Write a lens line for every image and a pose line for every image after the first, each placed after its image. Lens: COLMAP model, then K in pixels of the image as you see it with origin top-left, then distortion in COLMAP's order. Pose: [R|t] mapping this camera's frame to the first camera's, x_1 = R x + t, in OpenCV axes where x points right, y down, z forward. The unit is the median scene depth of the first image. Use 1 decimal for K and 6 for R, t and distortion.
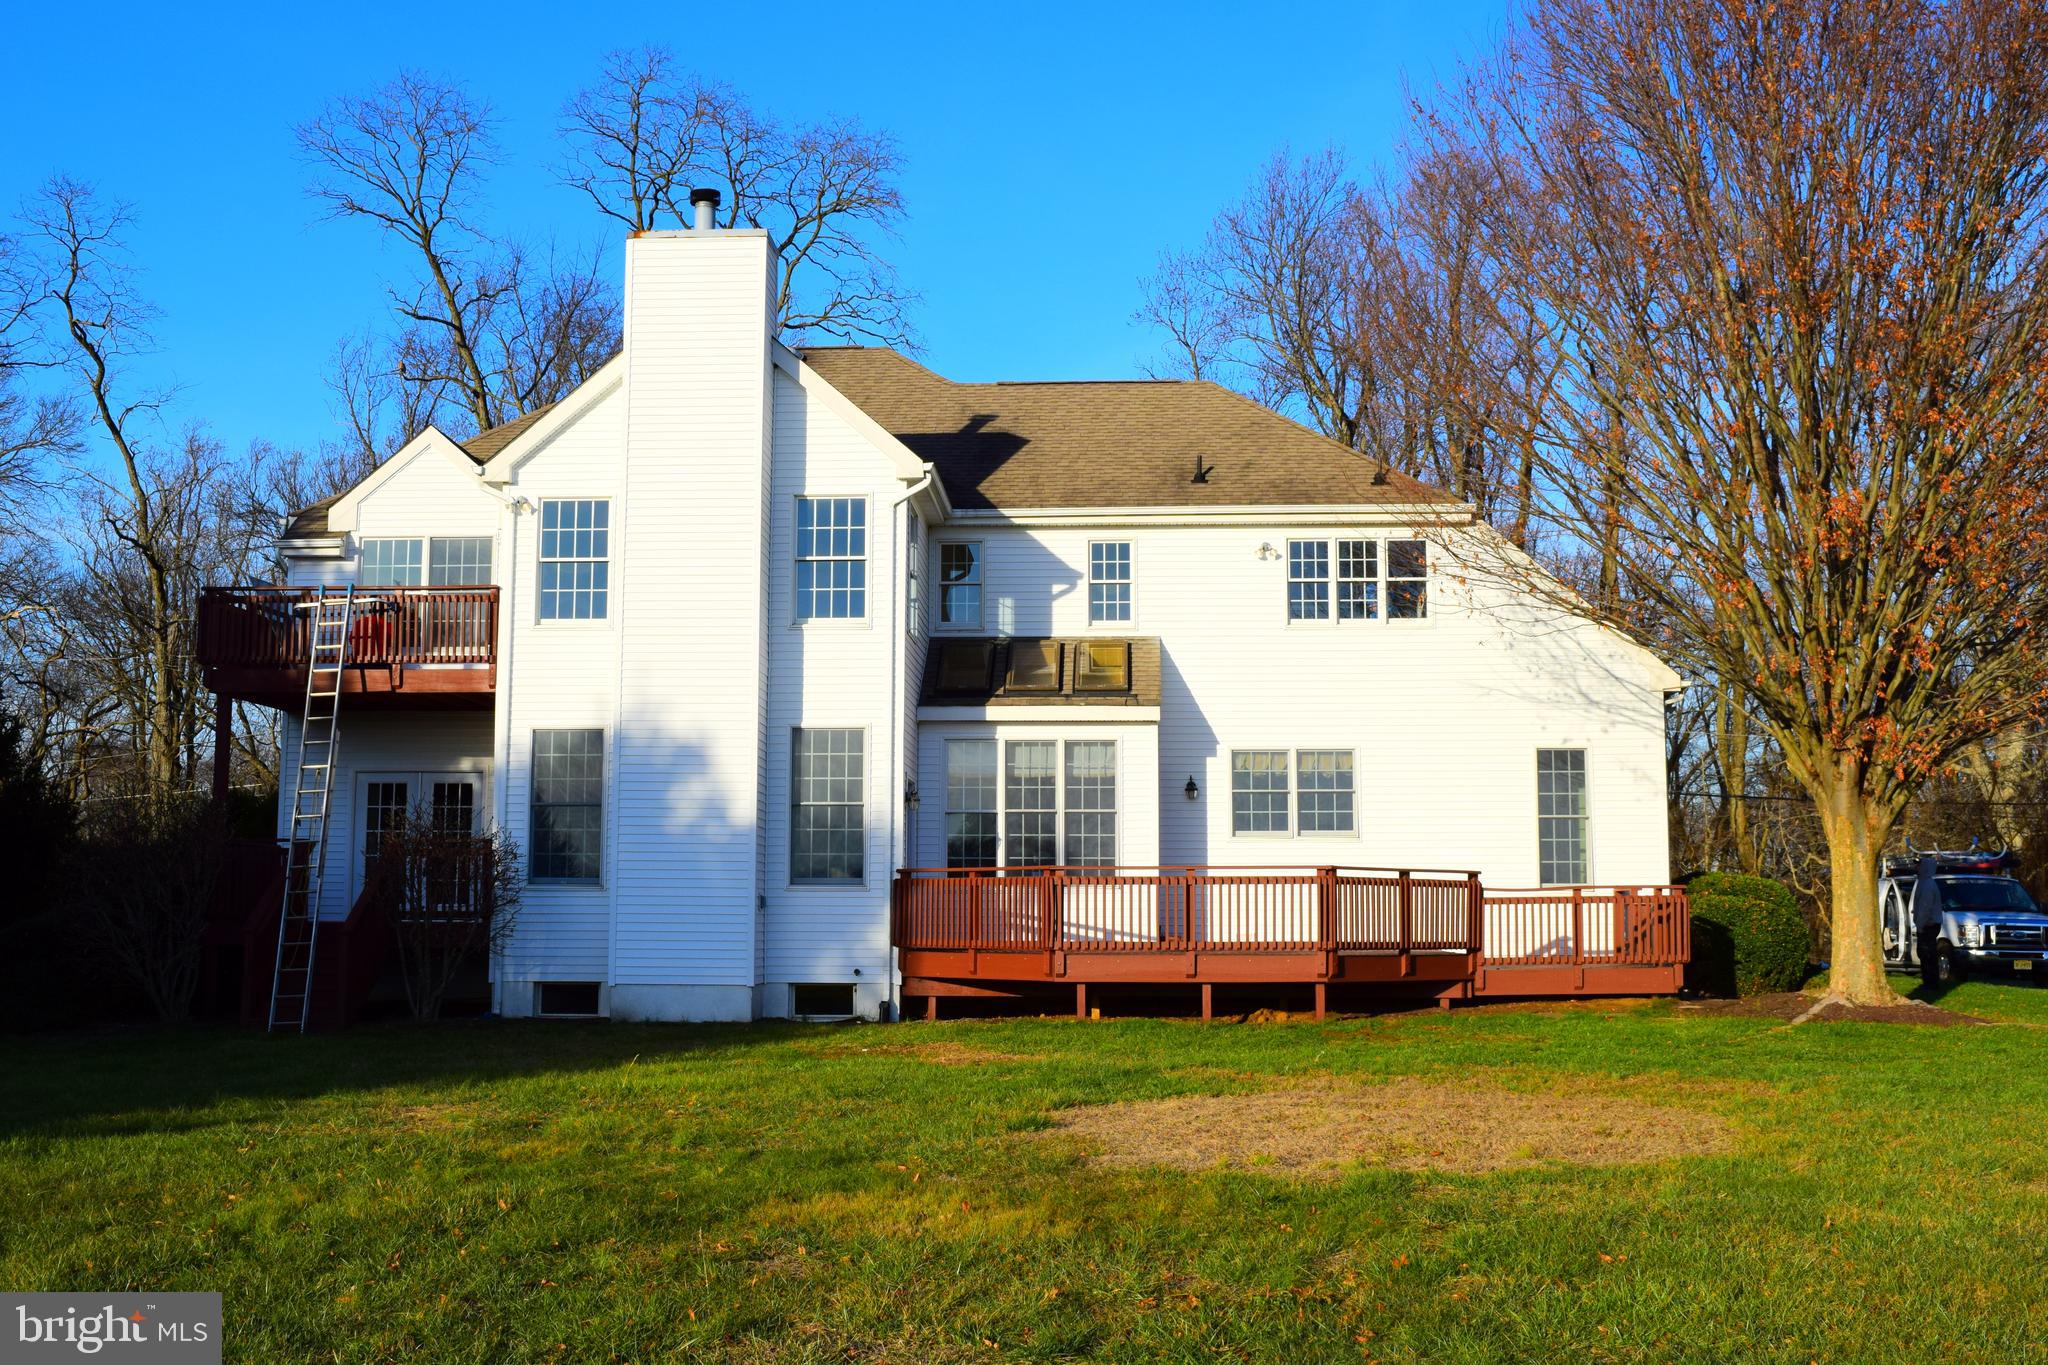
lens RADIAL K [[2135.8, 0, 1023.5], [0, 2135.8, 691.2], [0, 0, 1]] dist [-0.016611, 0.000000]
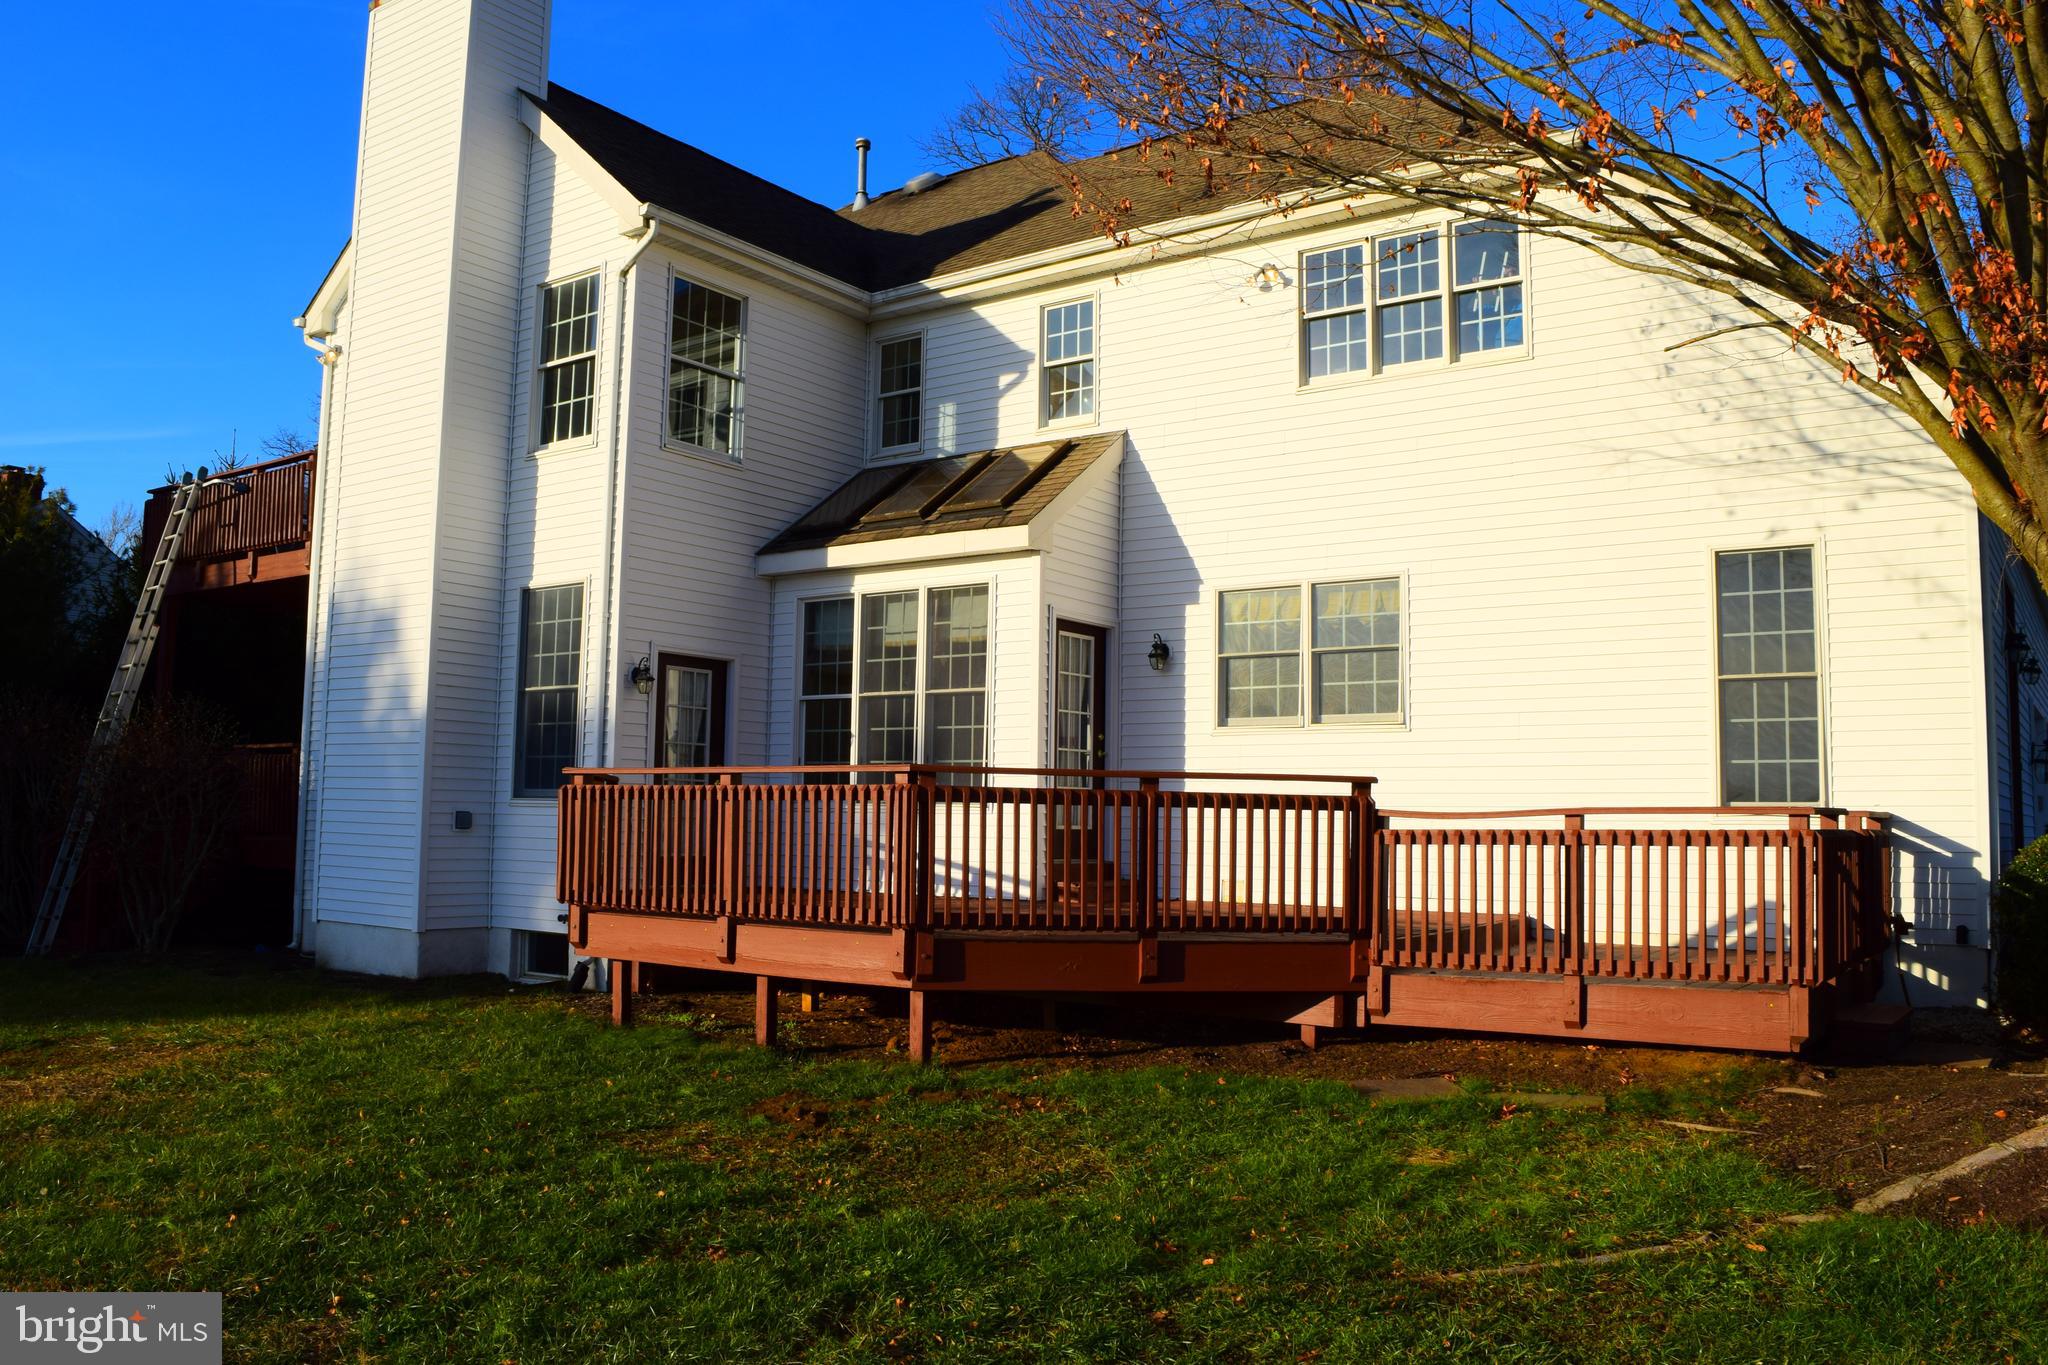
lens RADIAL K [[1618.4, 0, 1025.4], [0, 1618.4, 664.5], [0, 0, 1]] dist [-0.091037, 0.005669]
pose [[0.827355, -0.042376, -0.560078, 0.320007], [0.044183, 0.998970, -0.010314, 0.051782], [0.559938, -0.016213, 0.828376, 0.570990]]
